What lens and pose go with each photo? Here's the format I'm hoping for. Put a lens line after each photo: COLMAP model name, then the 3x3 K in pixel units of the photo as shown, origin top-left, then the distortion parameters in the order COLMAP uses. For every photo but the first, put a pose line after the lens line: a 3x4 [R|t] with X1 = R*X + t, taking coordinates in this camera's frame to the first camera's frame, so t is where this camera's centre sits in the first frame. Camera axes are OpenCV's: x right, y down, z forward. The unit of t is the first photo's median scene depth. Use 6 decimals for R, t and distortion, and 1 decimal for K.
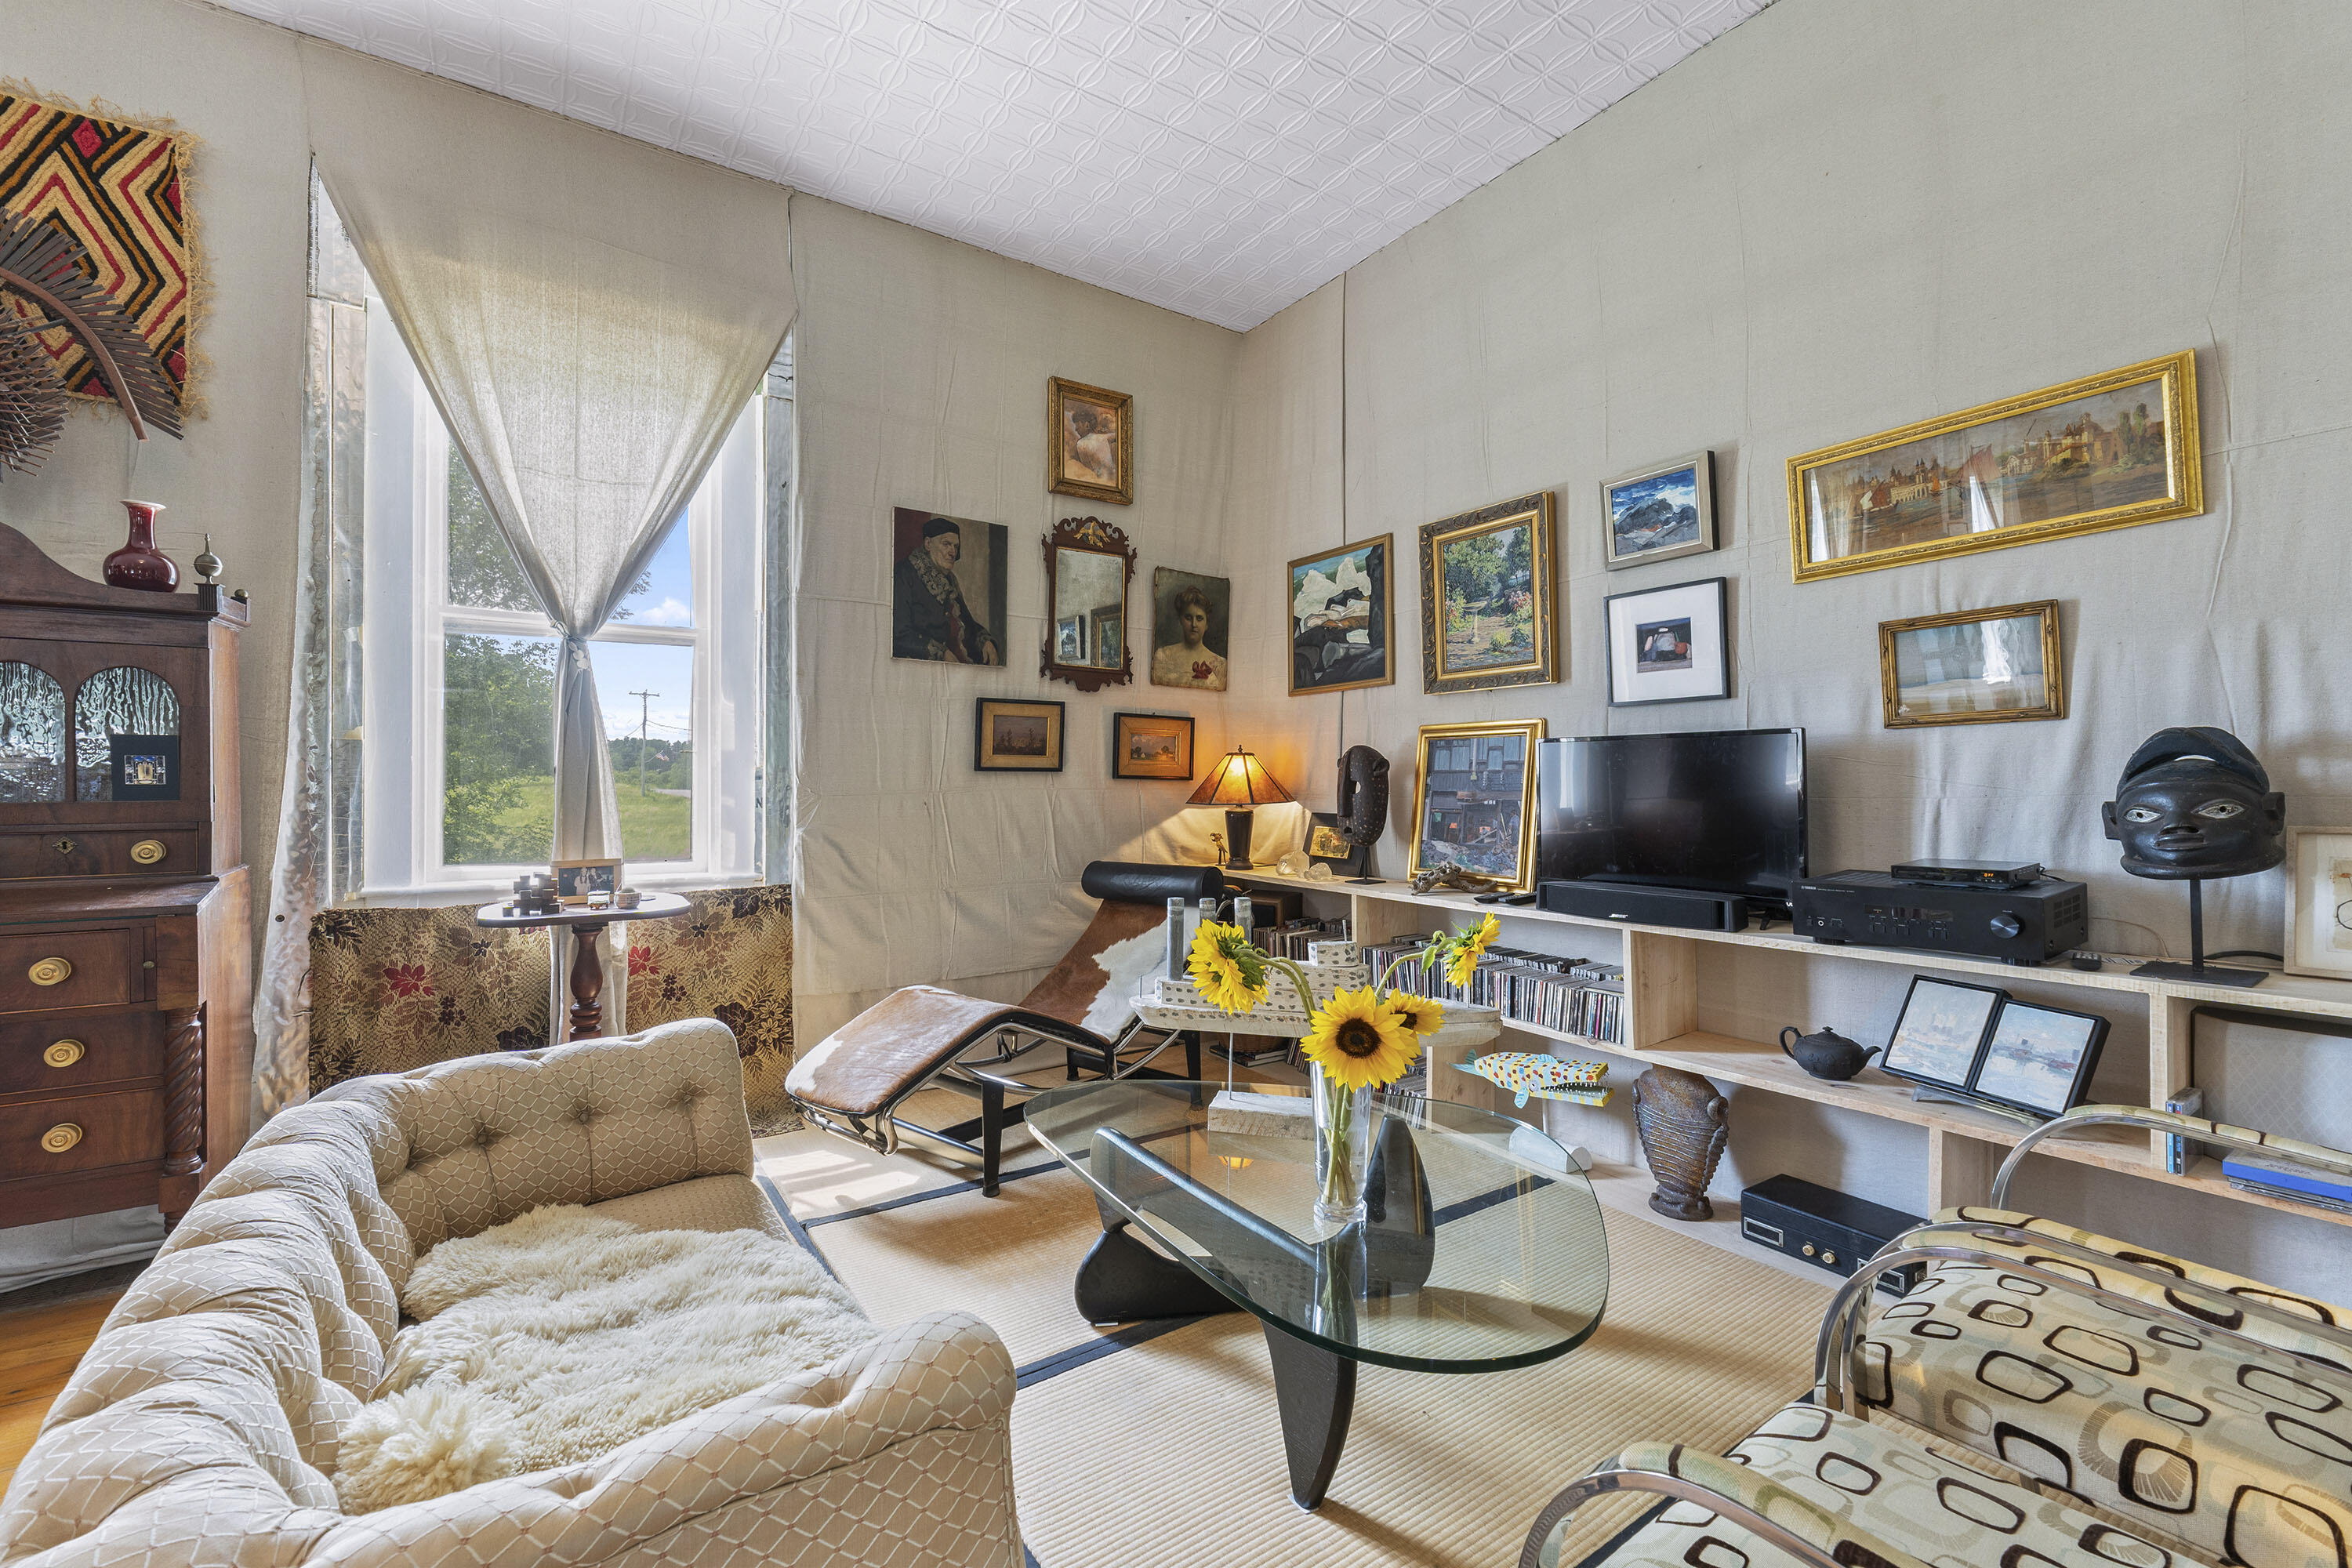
lens RADIAL K [[988.0, 0, 1184.9], [0, 988.0, 775.0], [0, 0, 1]] dist [-0.009270, 0.000358]
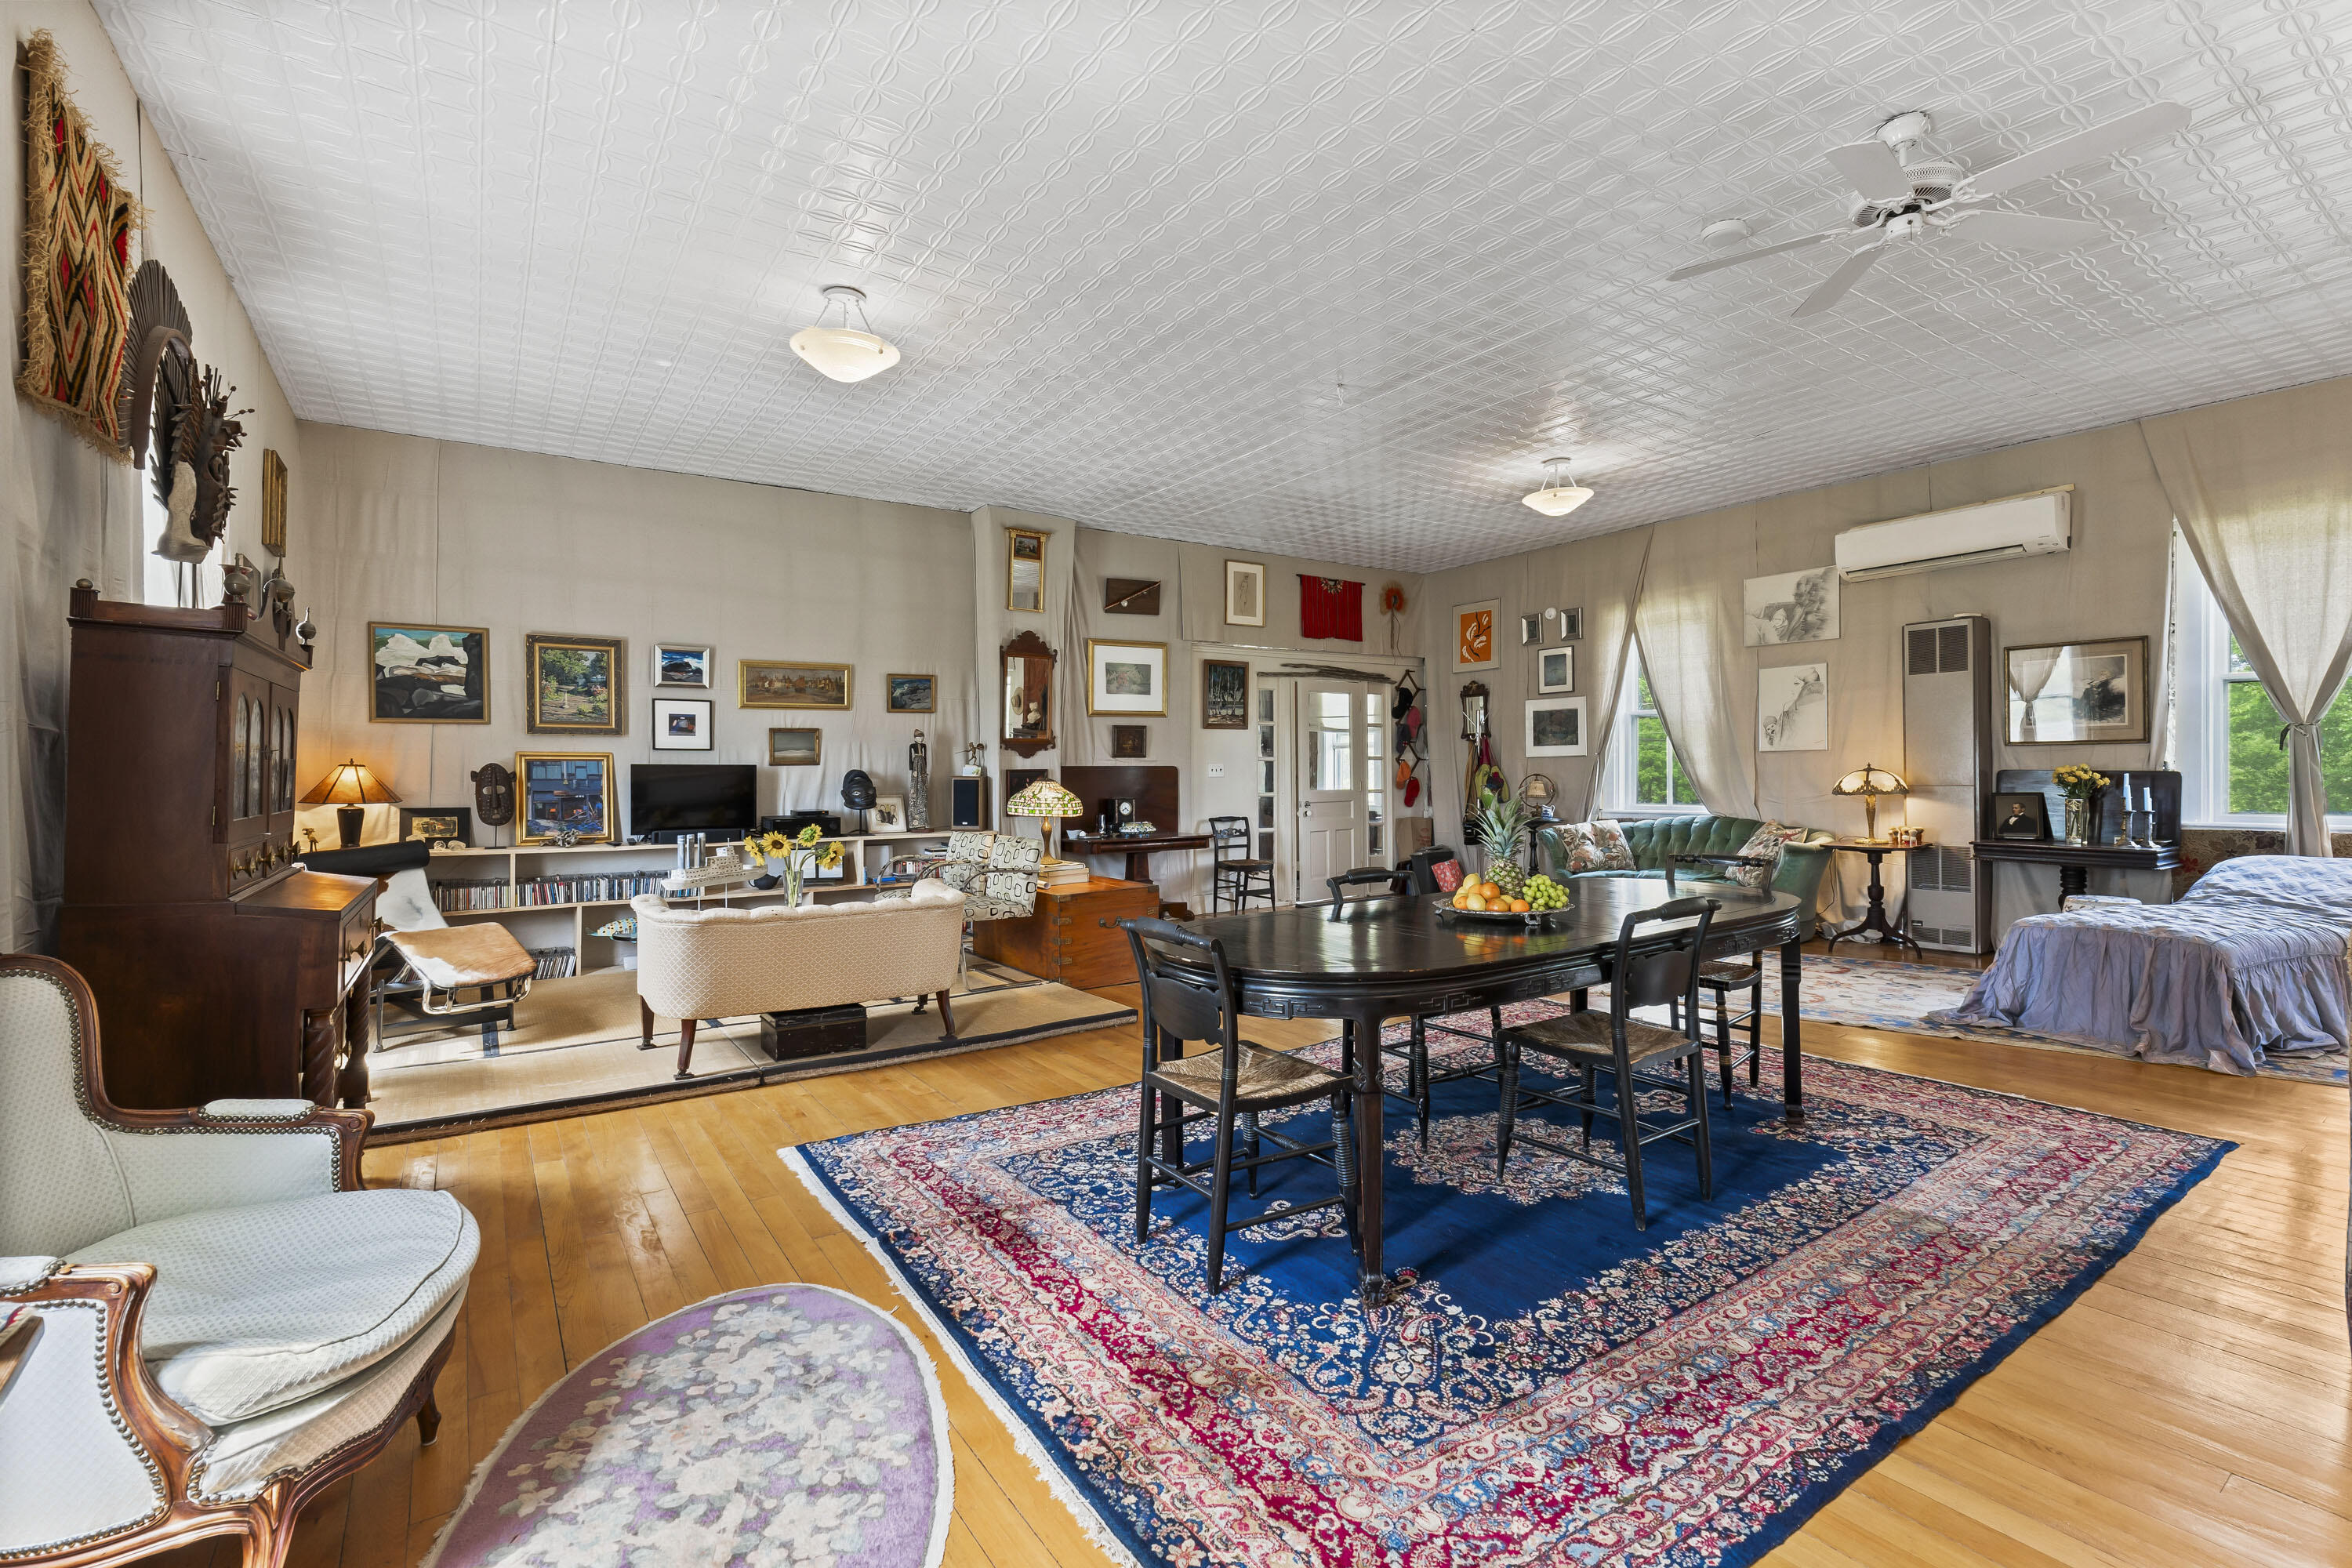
lens RADIAL K [[1040.7, 0, 1175.8], [0, 1040.7, 767.5], [0, 0, 1]] dist [-0.004854, -0.000233]
pose [[0.008703, 0.009331, 0.999919, -1.449701], [-0.008379, 0.999922, -0.009258, -0.016210], [-0.999927, -0.008298, 0.008781, -0.119775]]
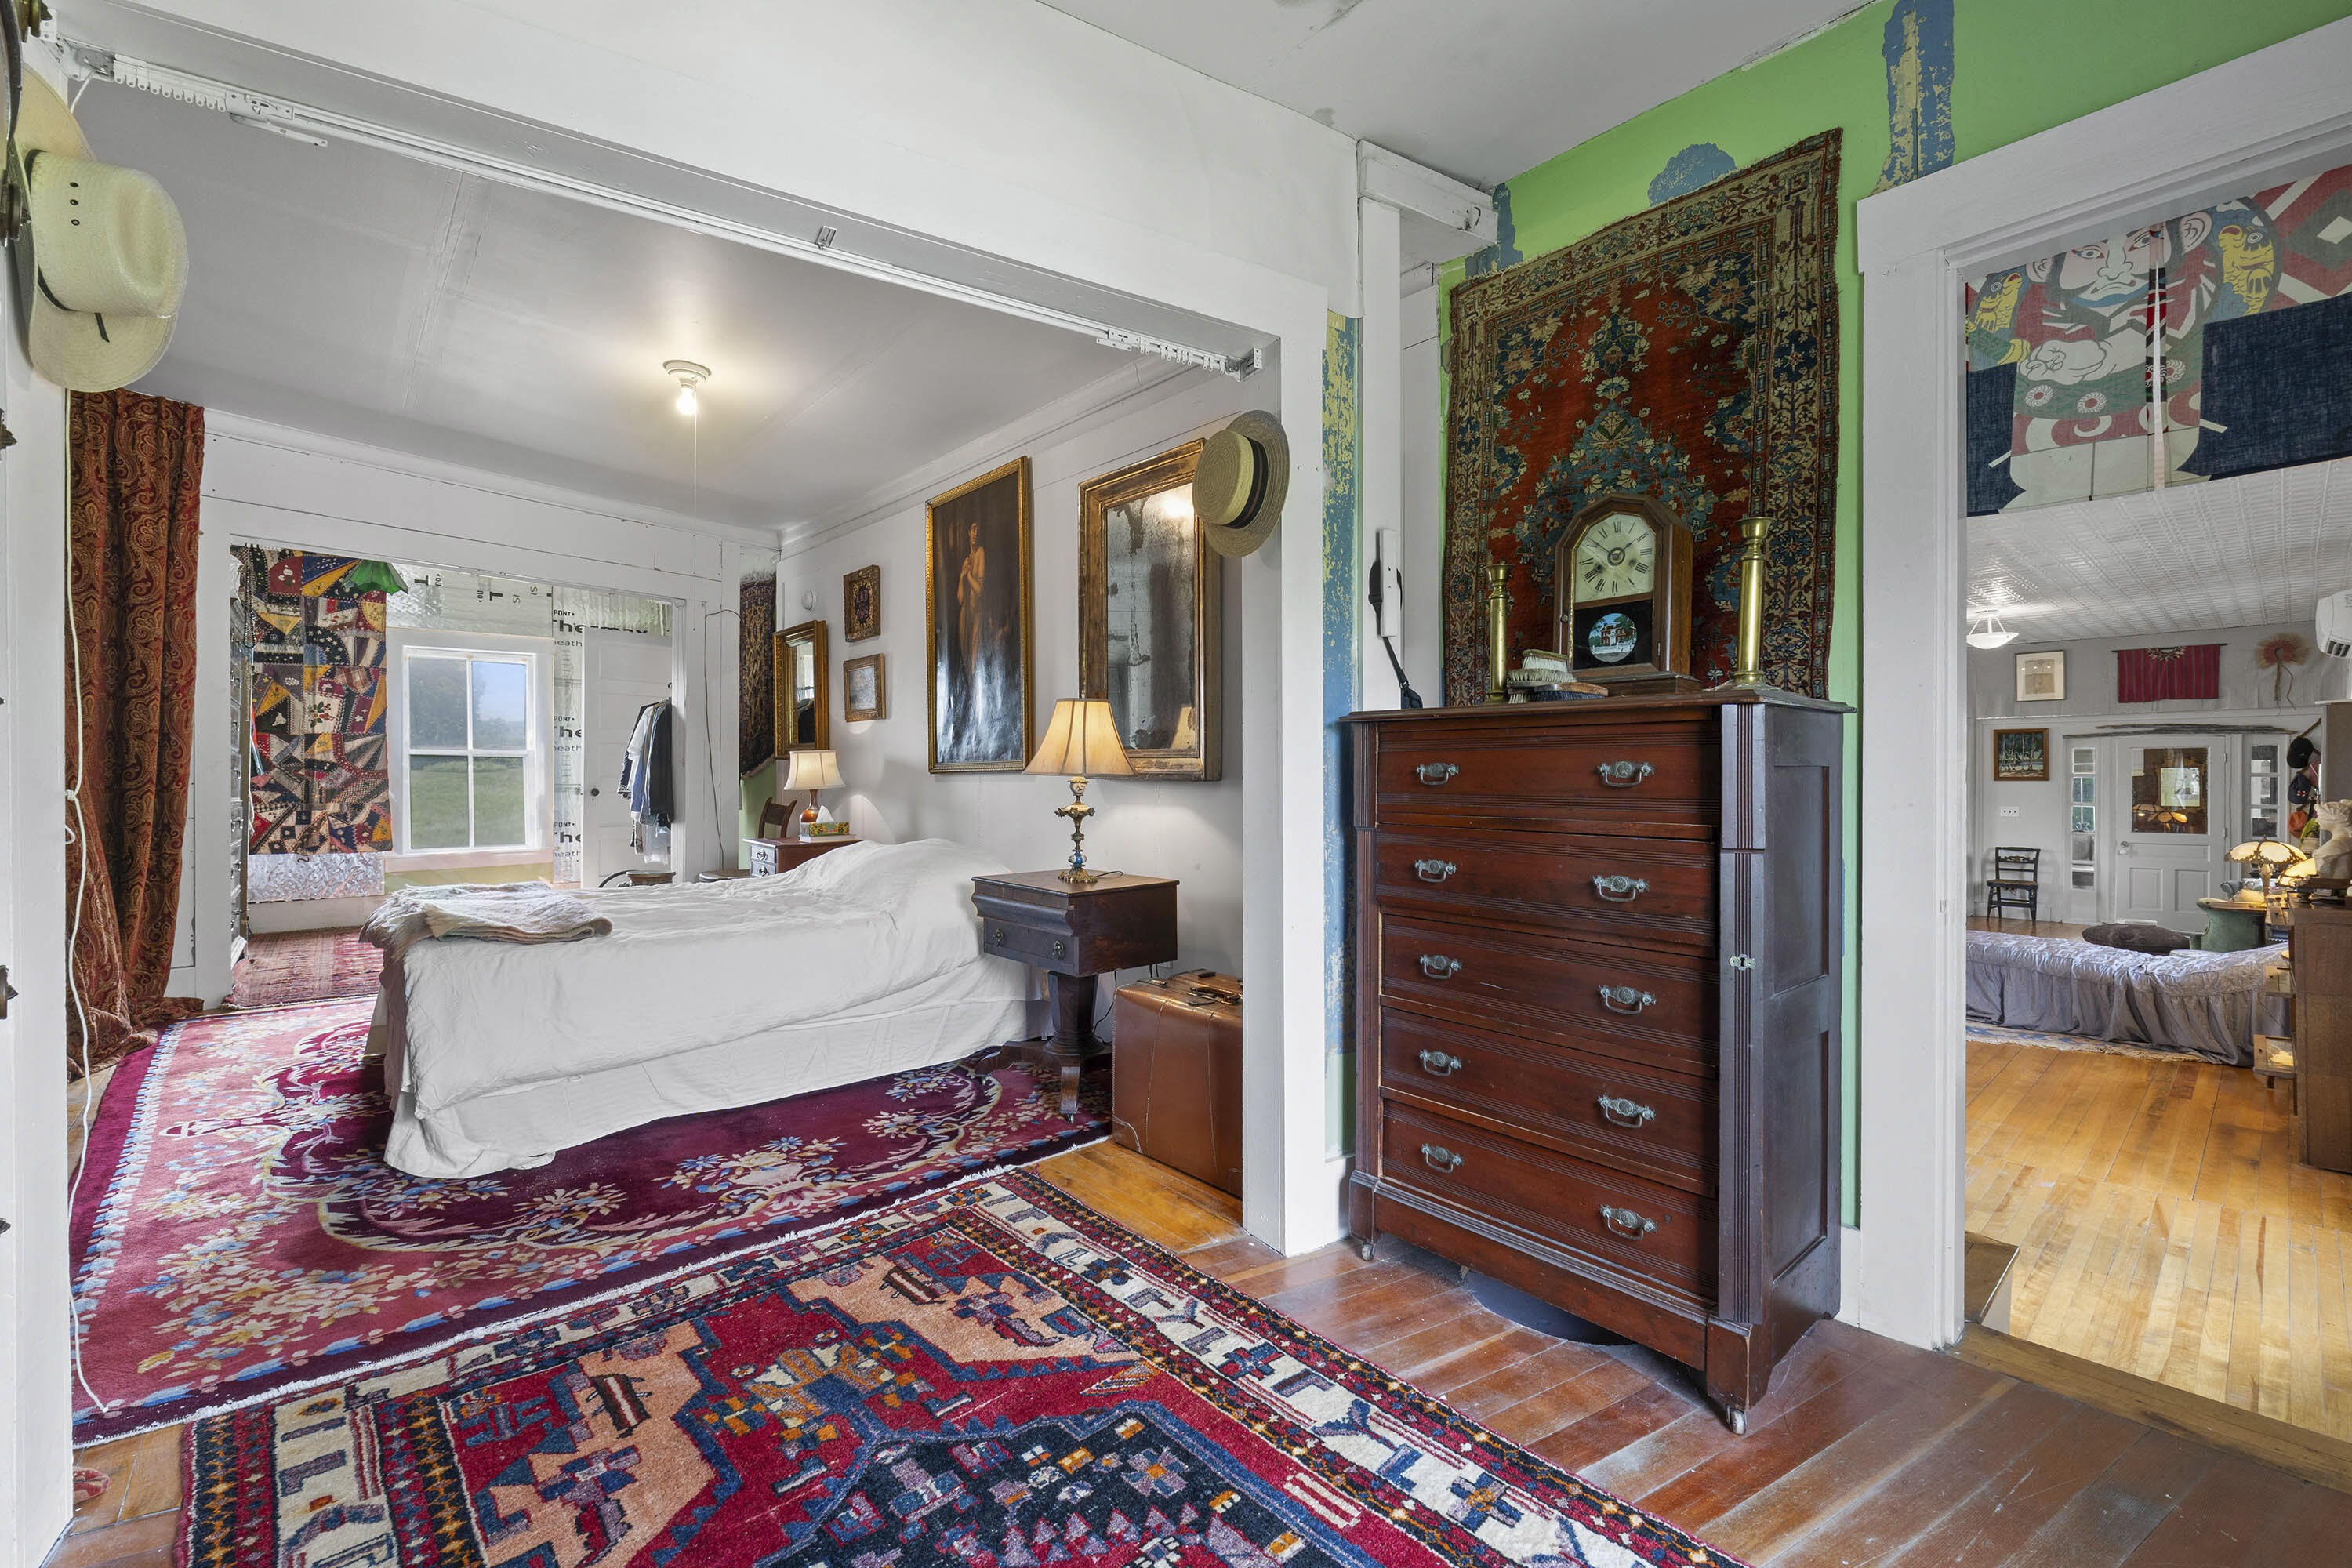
lens RADIAL K [[988.0, 0, 1175.8], [0, 988.0, 775.6], [0, 0, 1]] dist [-0.009270, 0.000358]
pose [[0.991688, 0.008780, 0.128366, -2.000667], [-0.011358, 0.999748, 0.019365, -0.178981], [-0.128164, -0.020662, 0.991538, -2.959233]]
